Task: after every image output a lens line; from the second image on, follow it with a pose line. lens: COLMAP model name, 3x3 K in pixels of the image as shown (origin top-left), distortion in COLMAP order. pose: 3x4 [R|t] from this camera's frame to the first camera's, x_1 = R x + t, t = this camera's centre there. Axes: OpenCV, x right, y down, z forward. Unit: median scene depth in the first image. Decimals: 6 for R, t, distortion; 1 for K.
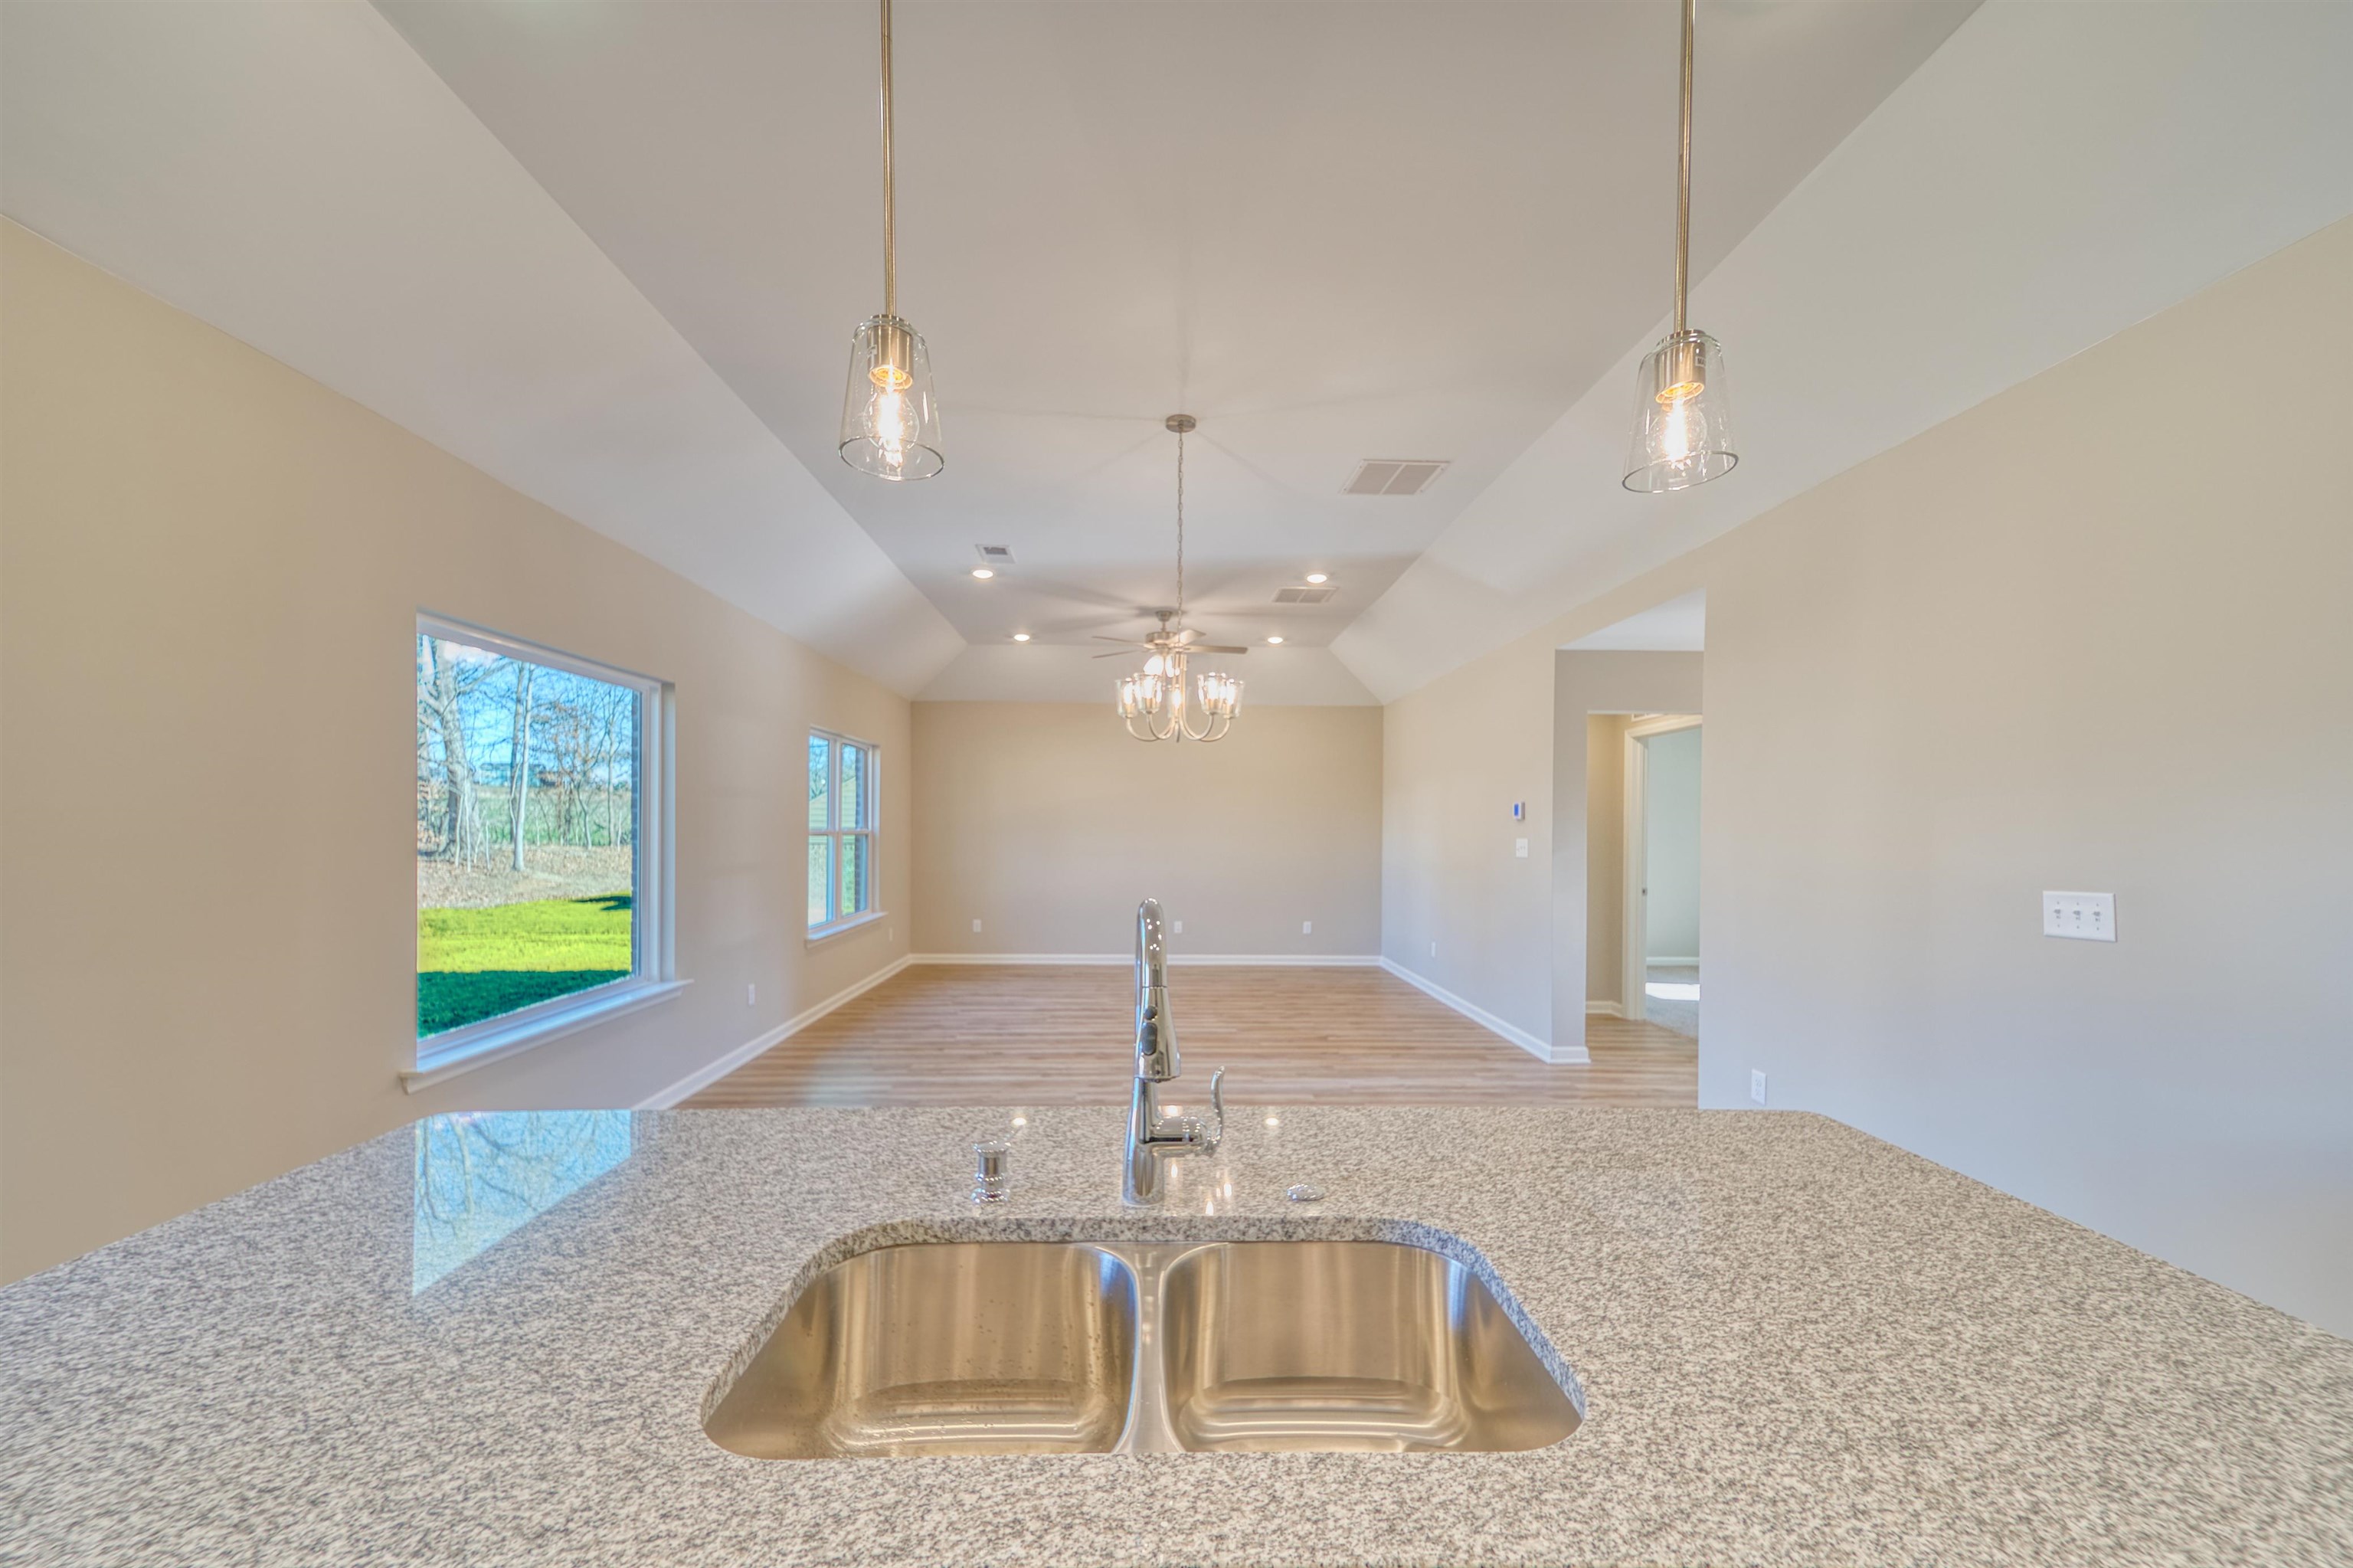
lens RADIAL K [[852.6, 0, 1184.8], [0, 852.6, 788.8], [0, 0, 1]] dist [0.015437, -0.001375]
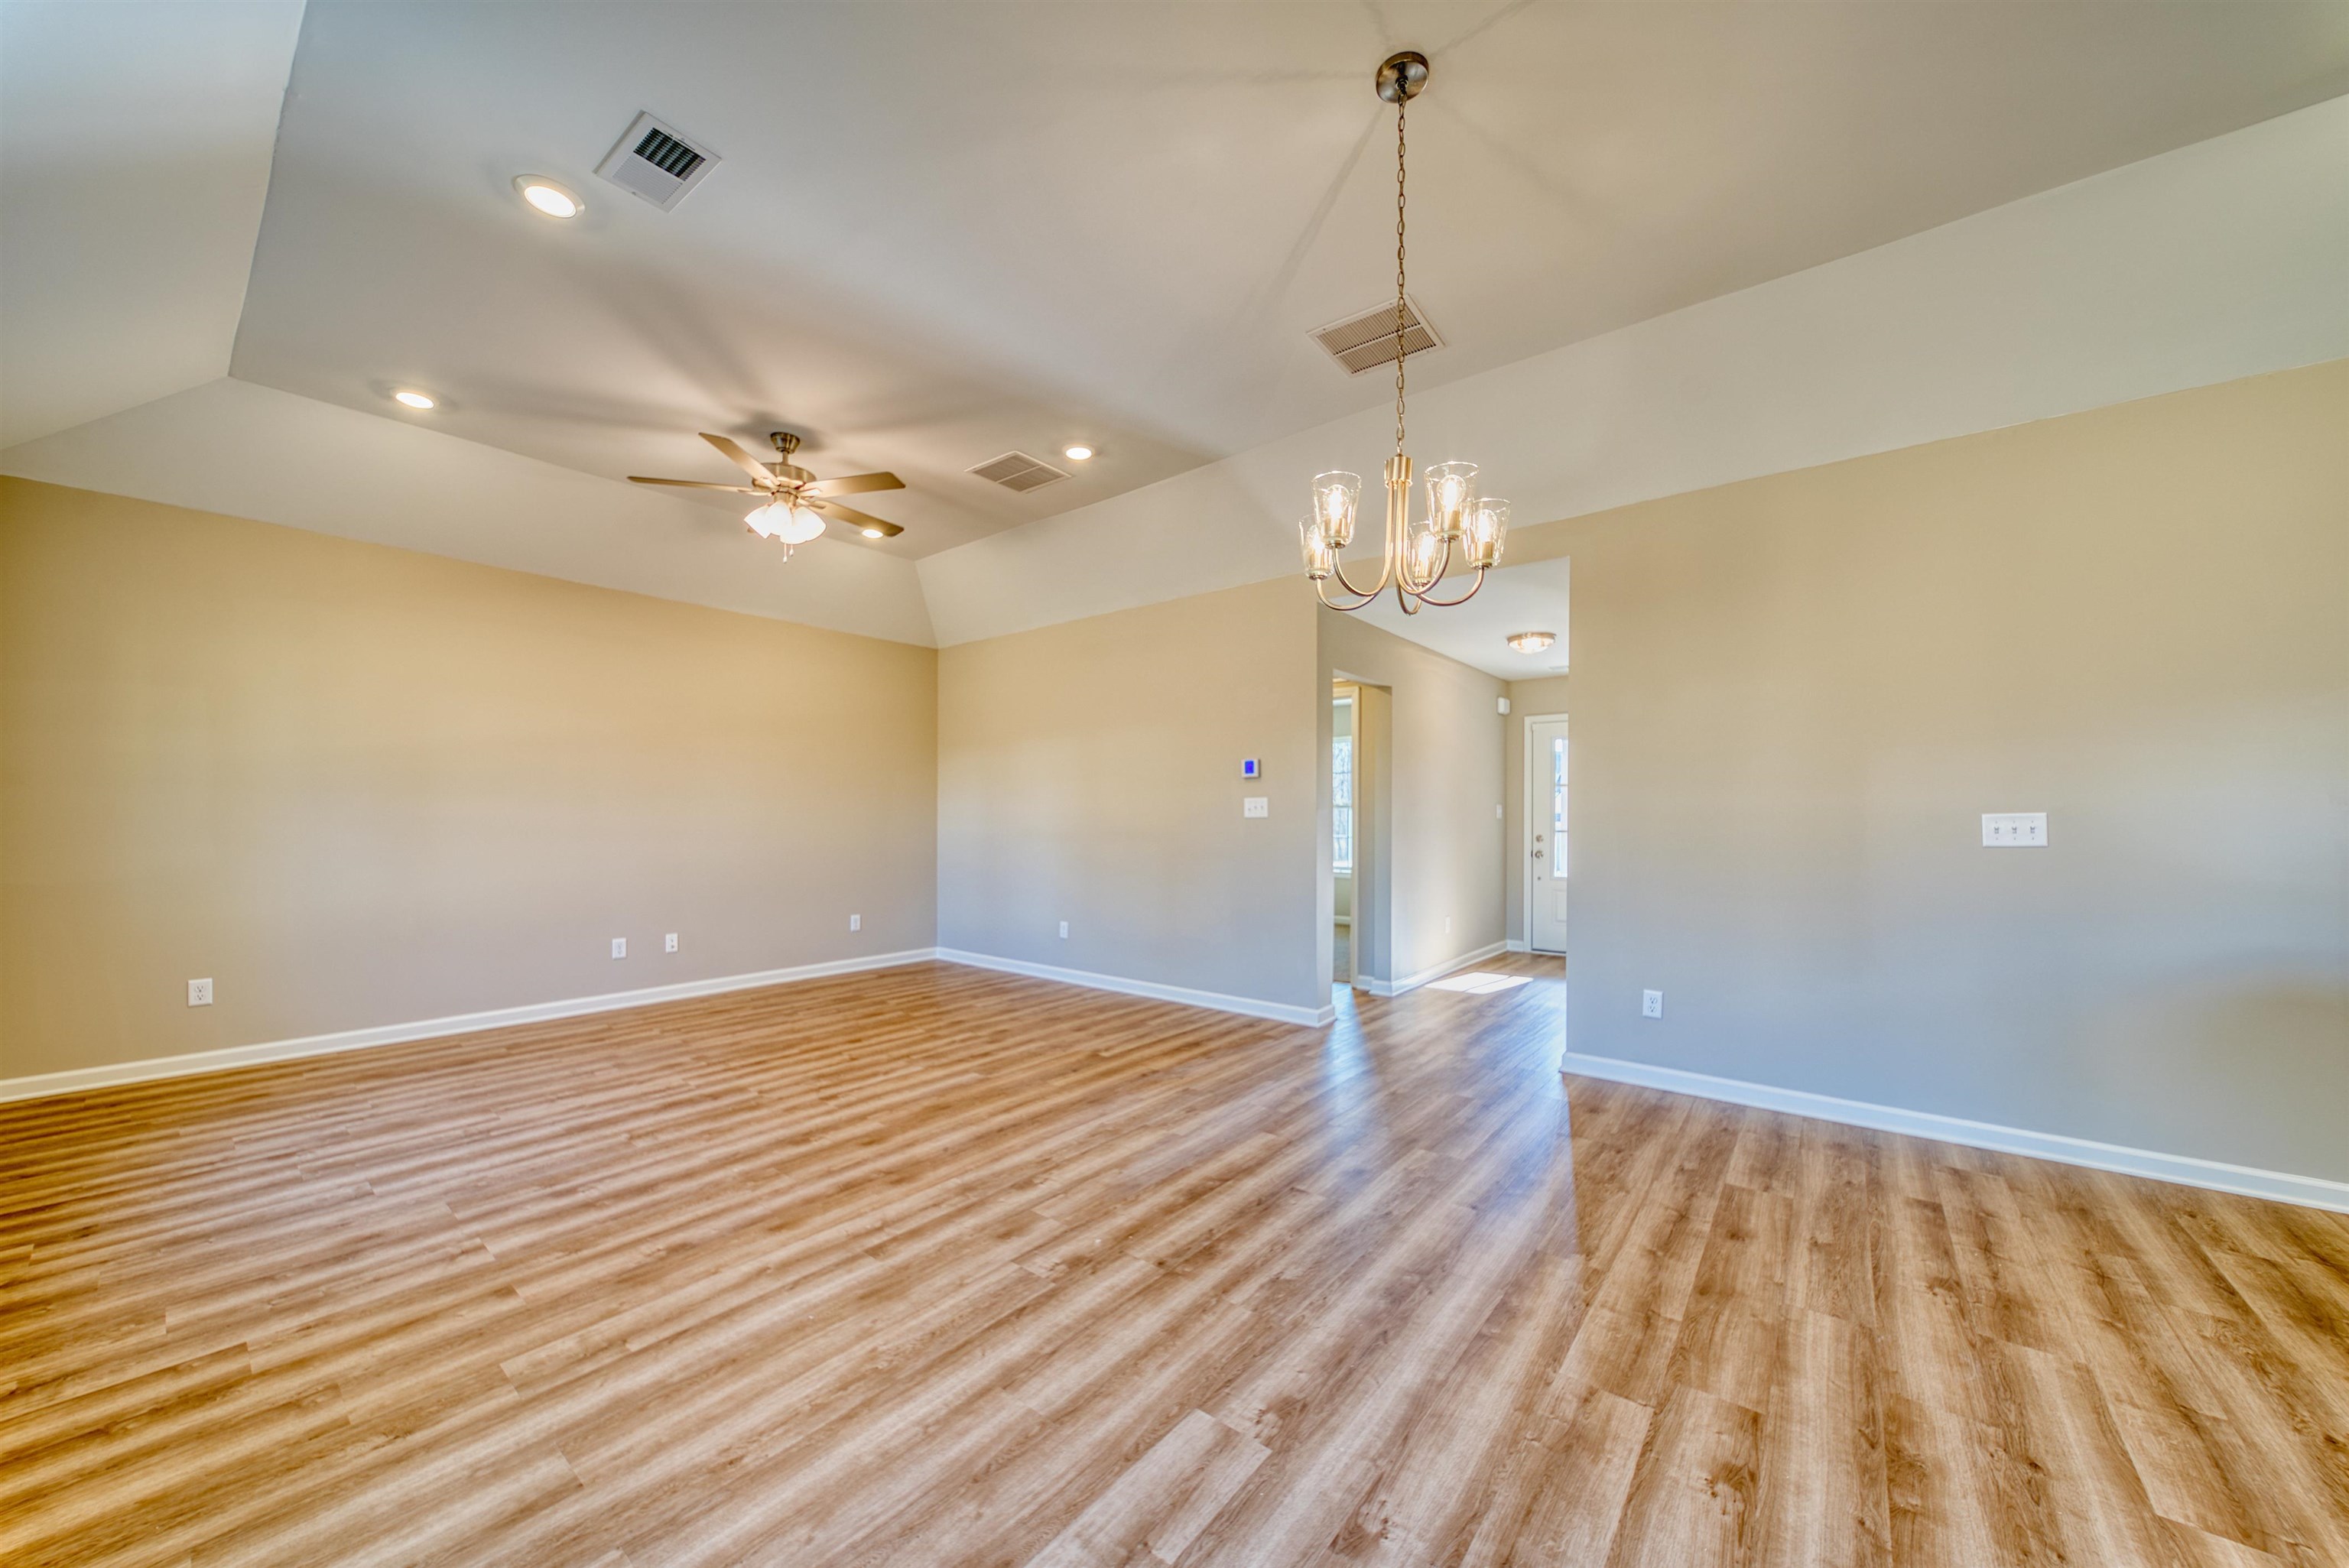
lens RADIAL K [[814.2, 0, 1173.7], [0, 814.2, 788.8], [0, 0, 1]] dist [-0.002770, 0.000100]
pose [[0.662197, 0.020362, 0.749053, -0.325780], [-0.032081, 0.999485, 0.001191, 0.047666], [-0.748643, -0.024819, 0.662509, 0.450236]]
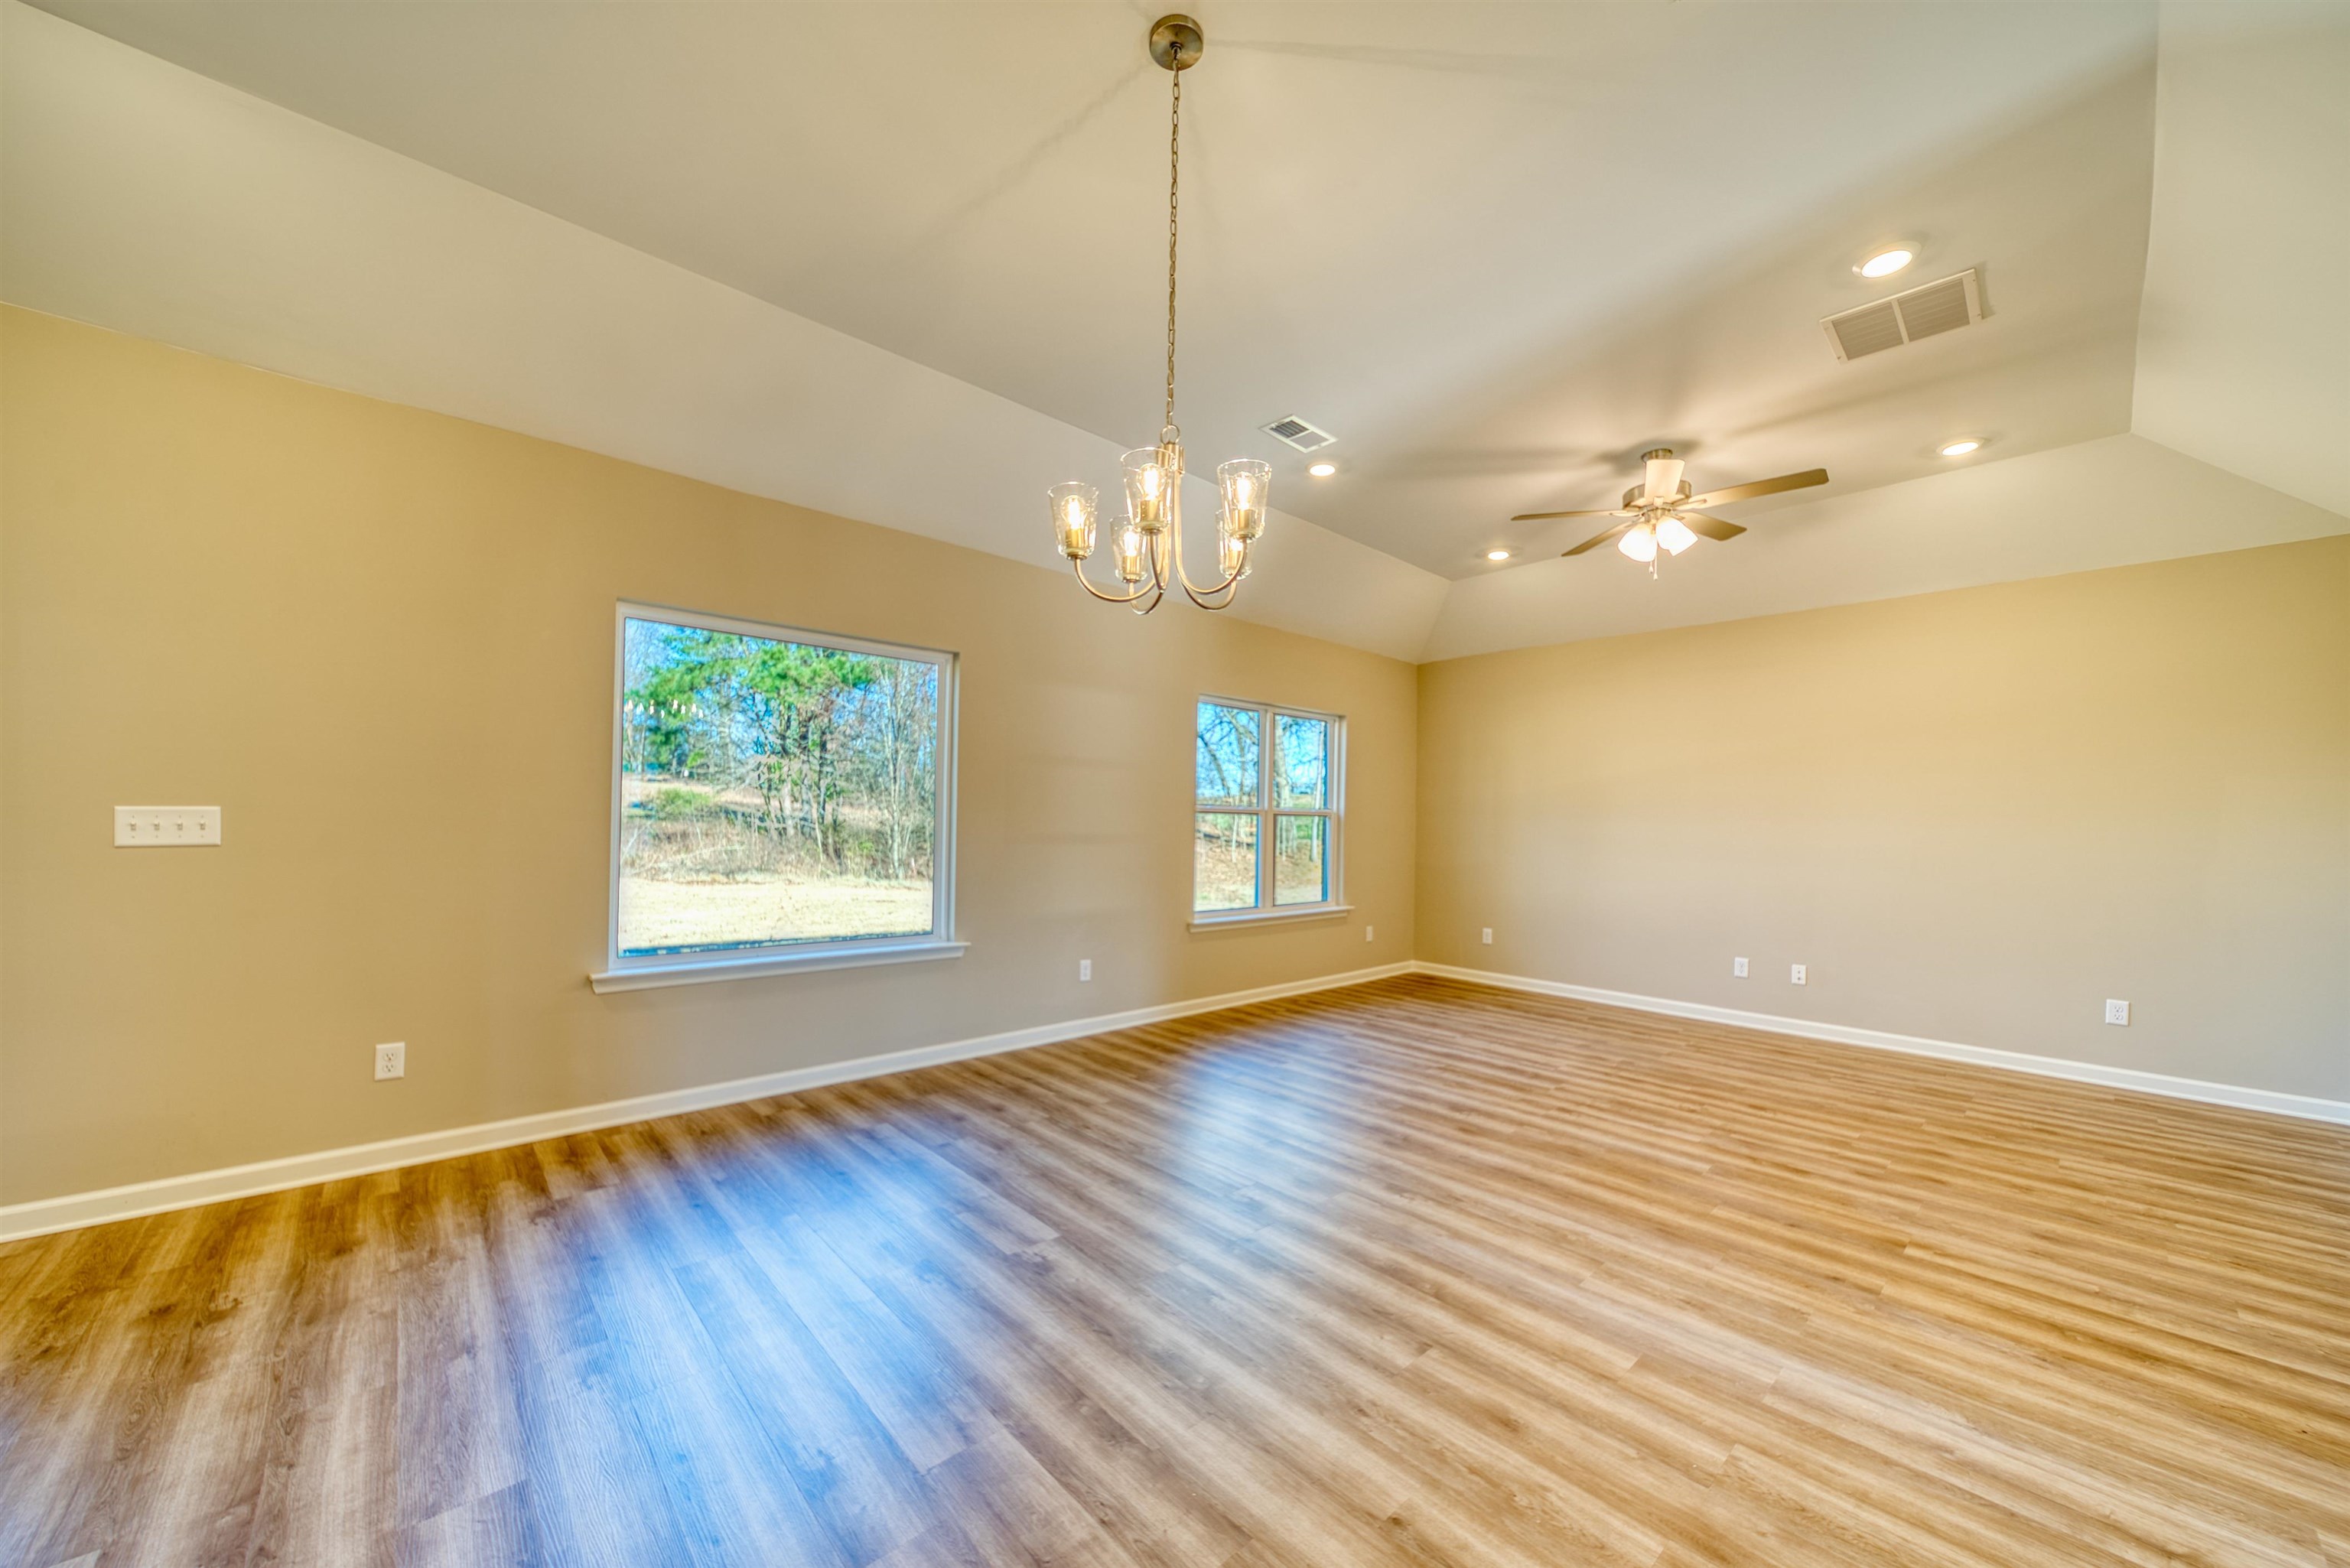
lens RADIAL K [[851.4, 0, 1195.0], [0, 851.4, 795.4], [0, 0, 1]] dist [0.015437, -0.001375]
pose [[0.656348, -0.019860, -0.754197, 0.257574], [0.021073, 0.999746, -0.007987, 0.043793], [0.754164, -0.010651, 0.656600, 0.395264]]
